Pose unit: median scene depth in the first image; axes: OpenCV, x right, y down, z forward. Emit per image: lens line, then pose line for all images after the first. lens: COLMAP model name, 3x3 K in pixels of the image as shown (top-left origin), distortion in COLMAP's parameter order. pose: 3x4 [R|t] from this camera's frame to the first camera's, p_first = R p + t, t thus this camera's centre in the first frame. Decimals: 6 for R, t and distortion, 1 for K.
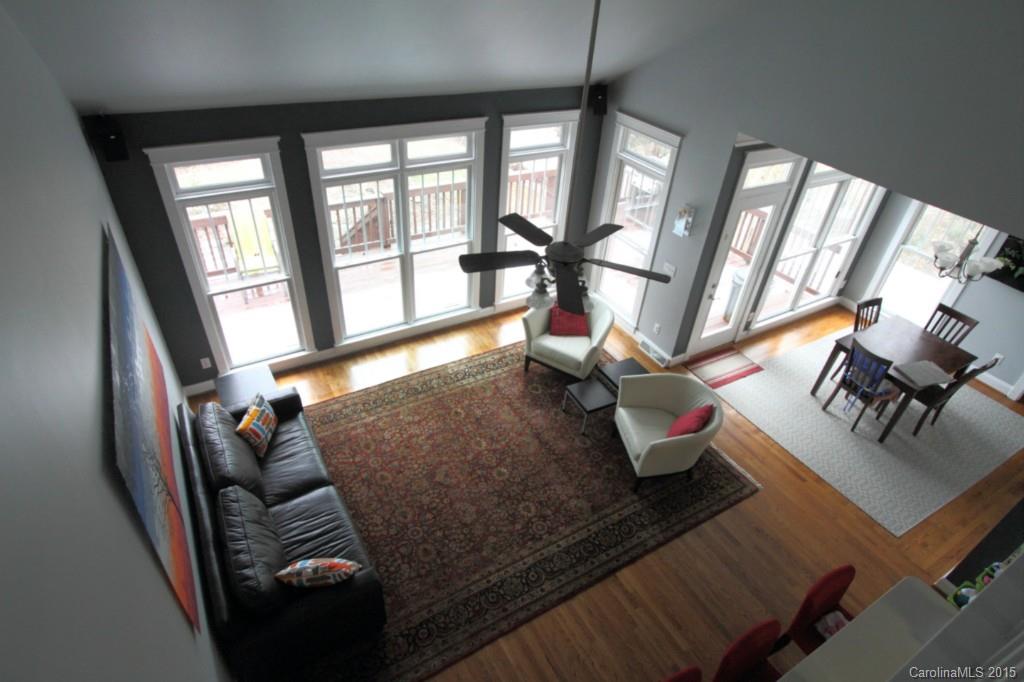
lens RADIAL K [[556.6, 0, 513.7], [0, 556.6, 338.8], [0, 0, 1]] dist [-0.006037, -0.000687]
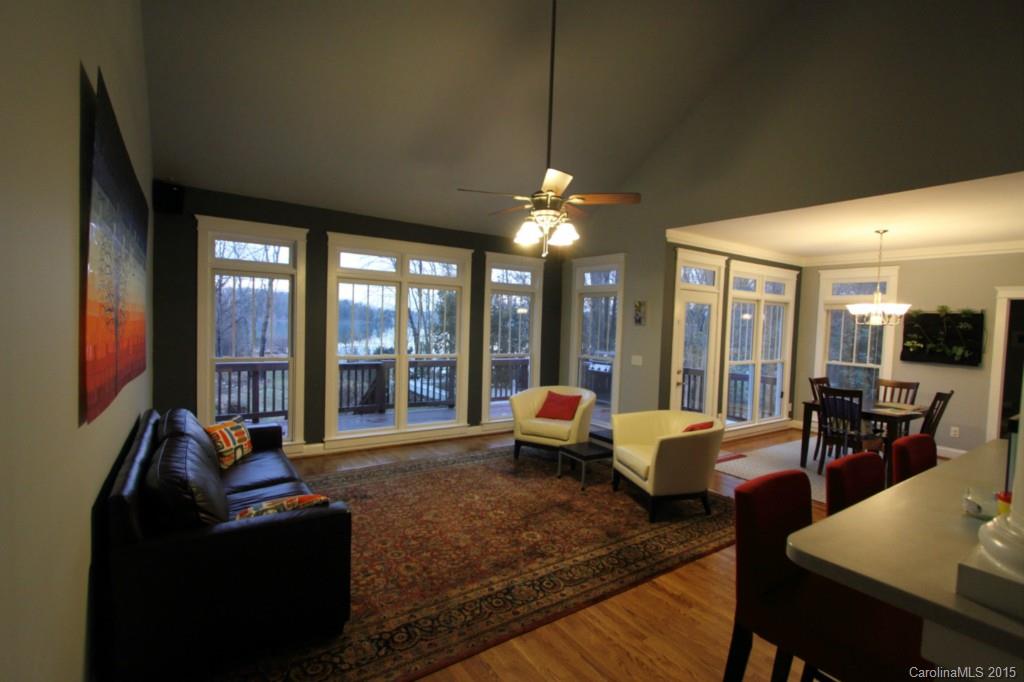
lens RADIAL K [[468.2, 0, 510.9], [0, 468.2, 343.4], [0, 0, 1]] dist [-0.010710, 0.000060]
pose [[0.997552, -0.037590, 0.058968, -0.042109], [0.064053, 0.829537, -0.554766, 0.506037], [-0.028062, 0.557185, 0.829914, 0.280811]]
